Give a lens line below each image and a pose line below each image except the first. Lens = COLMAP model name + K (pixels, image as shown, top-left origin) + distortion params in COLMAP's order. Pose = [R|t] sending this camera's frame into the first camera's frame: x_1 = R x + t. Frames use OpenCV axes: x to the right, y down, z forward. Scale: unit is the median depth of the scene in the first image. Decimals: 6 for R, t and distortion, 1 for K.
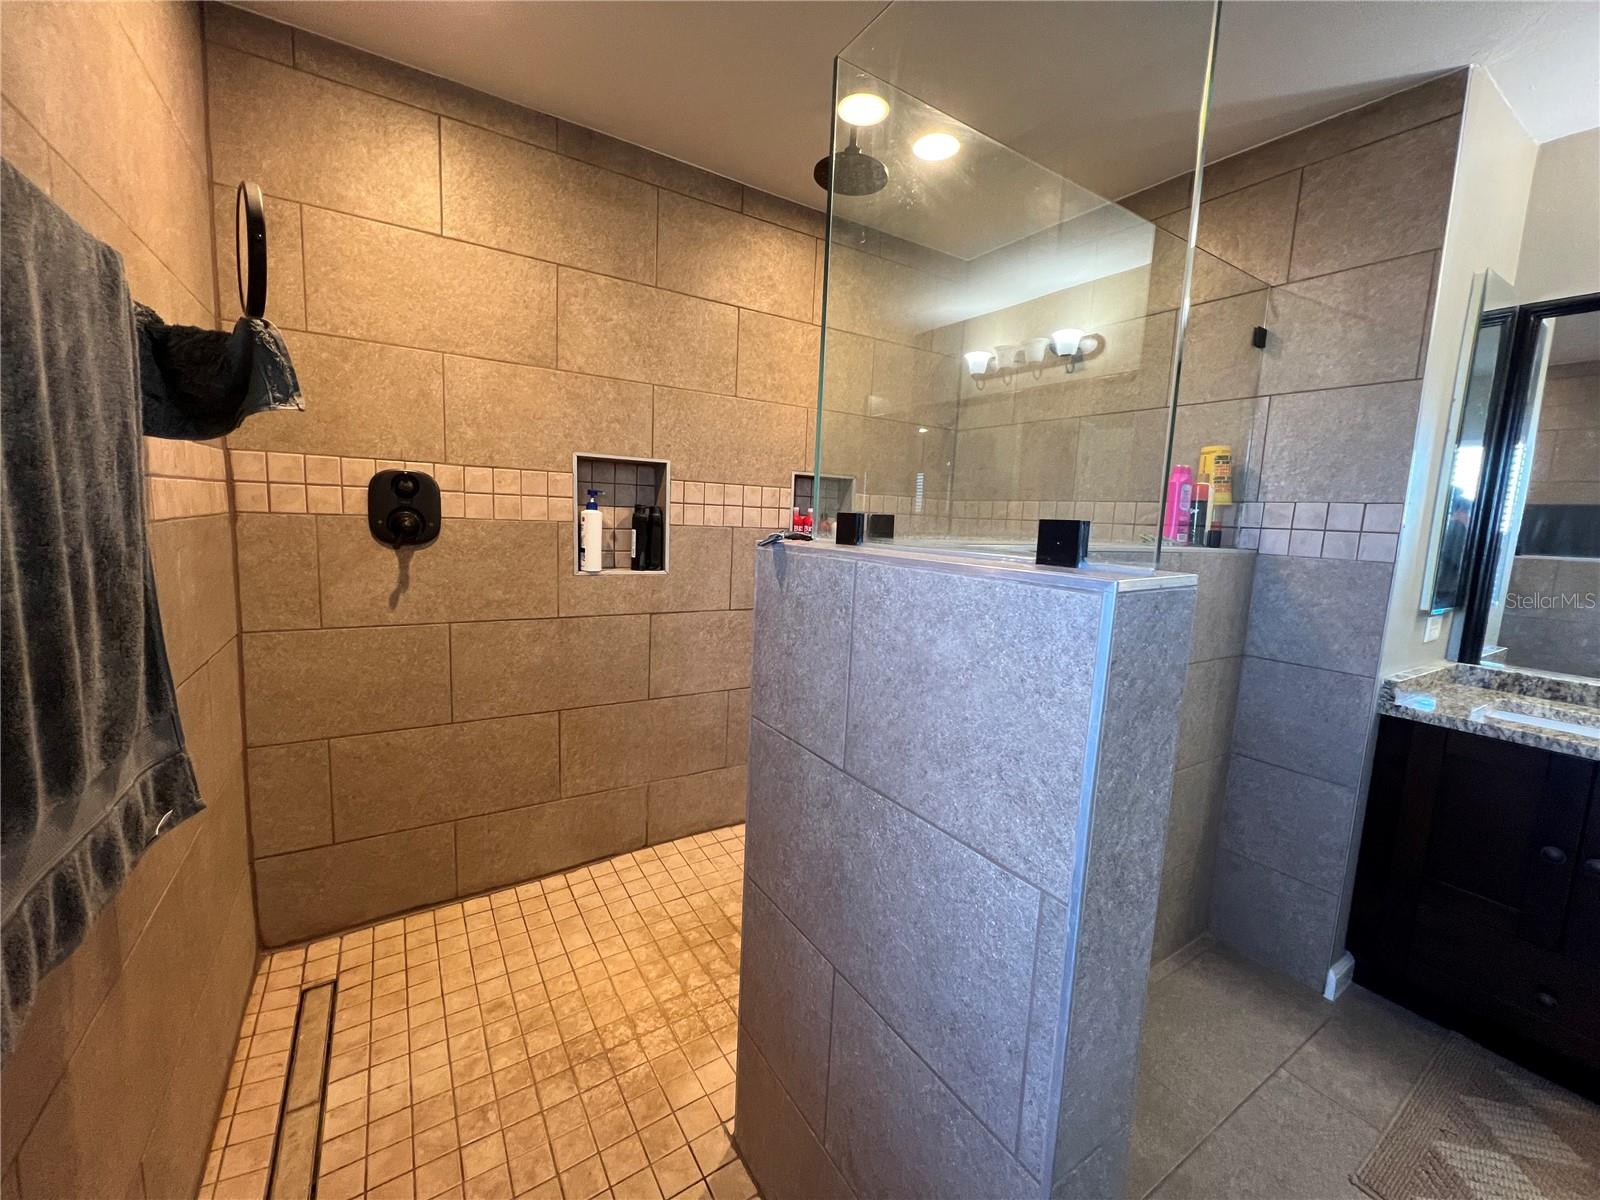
lens RADIAL K [[637.9, 0, 801.0], [0, 637.9, 594.8], [0, 0, 1]] dist [-0.000149, 0.000127]
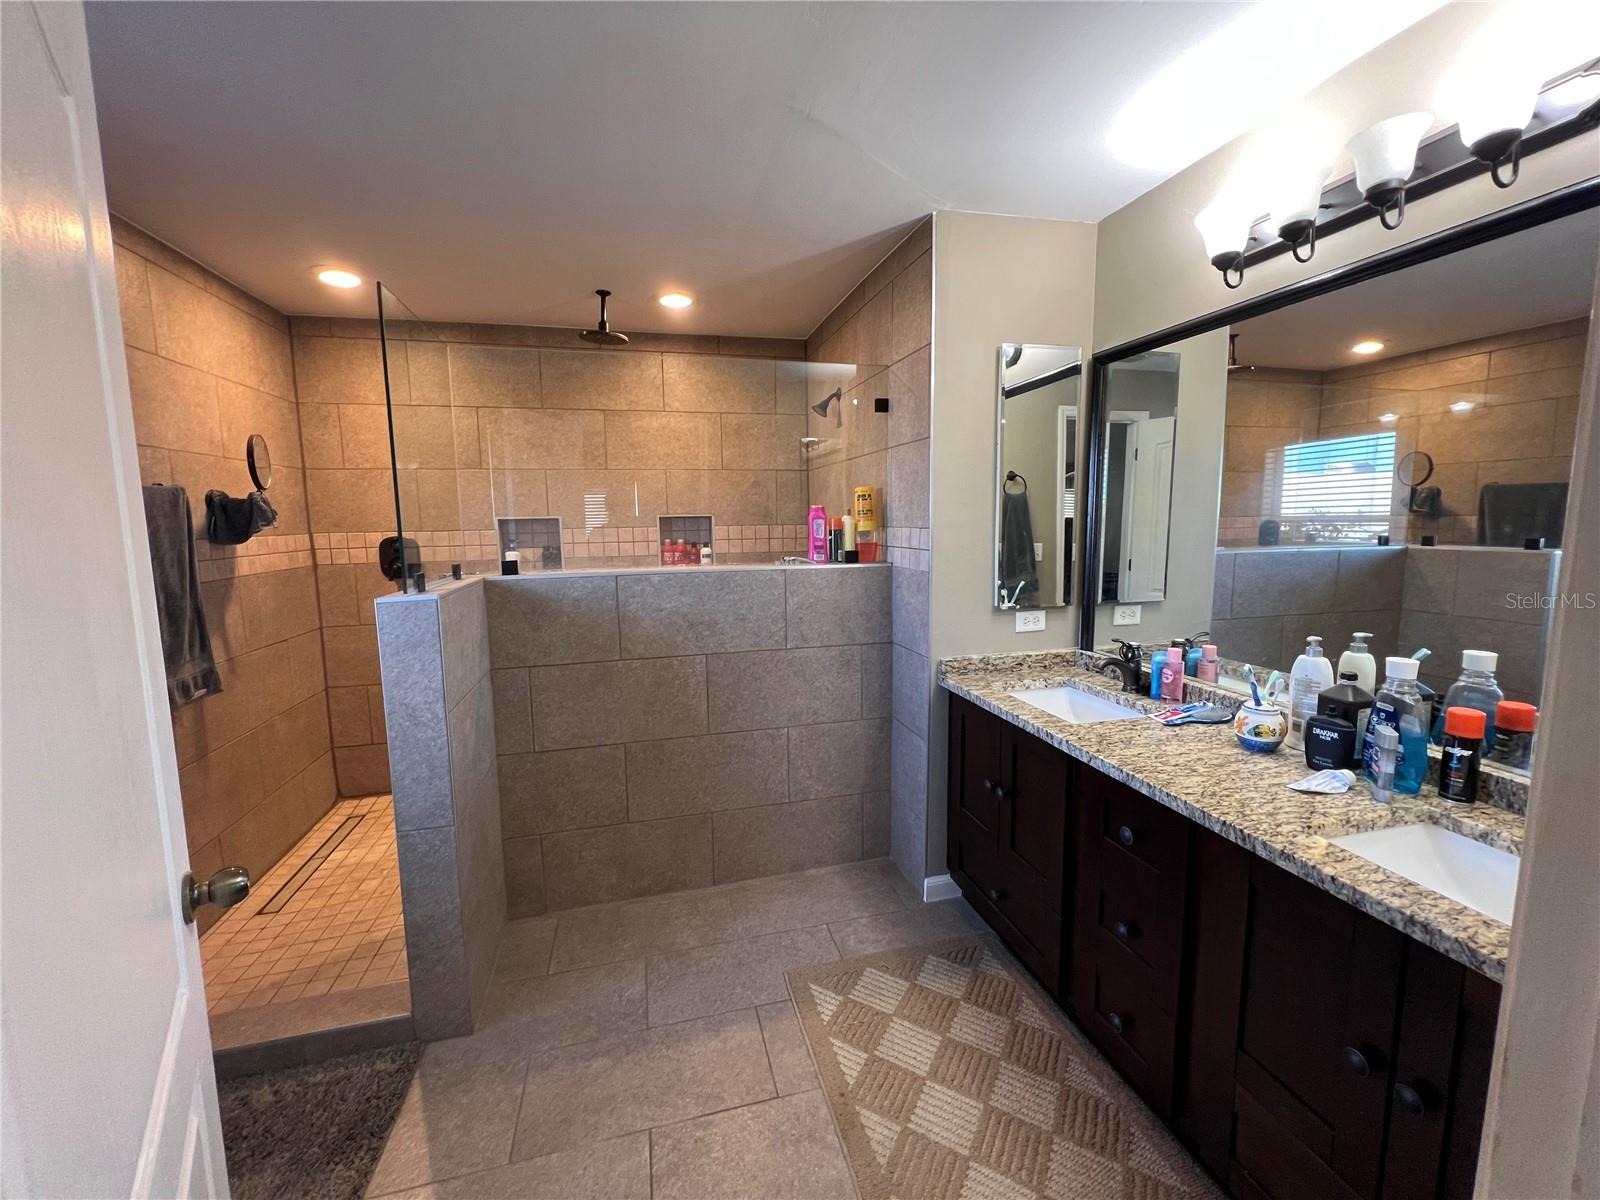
lens RADIAL K [[637.9, 0, 799.2], [0, 637.9, 595.9], [0, 0, 1]] dist [-0.000149, 0.000127]
pose [[0.948511, -0.019976, -0.316115, 1.028075], [0.017749, 0.999793, -0.009924, 0.008804], [0.316248, 0.003802, 0.948669, -0.347969]]
